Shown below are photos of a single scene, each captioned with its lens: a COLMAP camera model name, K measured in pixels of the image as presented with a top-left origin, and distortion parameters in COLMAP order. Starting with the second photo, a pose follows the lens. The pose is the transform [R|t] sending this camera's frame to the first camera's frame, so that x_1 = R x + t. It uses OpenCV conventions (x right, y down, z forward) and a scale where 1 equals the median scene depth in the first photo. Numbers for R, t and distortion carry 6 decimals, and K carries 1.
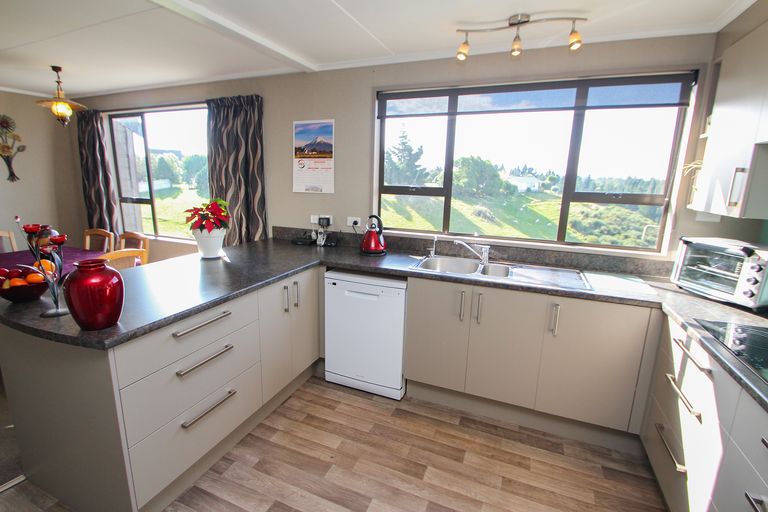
lens RADIAL K [[361.3, 0, 382.8], [0, 361.3, 257.0], [0, 0, 1]] dist [0.001912, -0.000114]
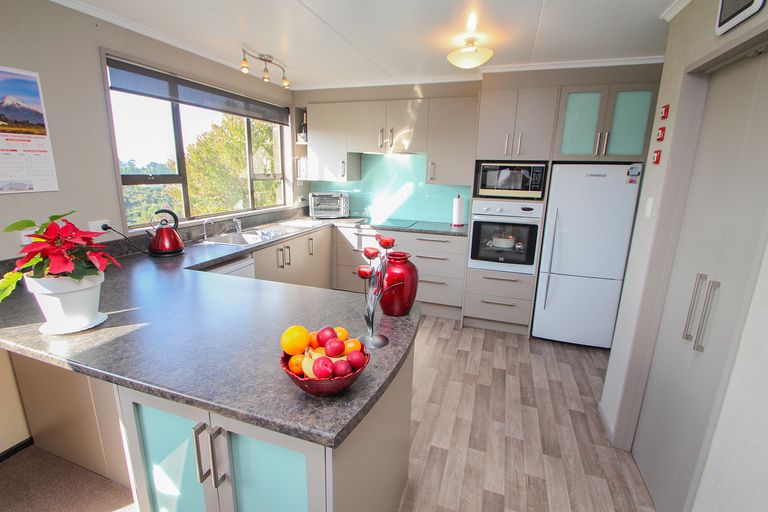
lens RADIAL K [[361.3, 0, 382.5], [0, 361.3, 255.0], [0, 0, 1]] dist [0.001912, -0.000114]
pose [[-0.061836, -0.260999, 0.963357, -0.855394], [0.188364, 0.944807, 0.268064, -0.135405], [-0.980151, 0.198037, -0.009260, 0.472965]]
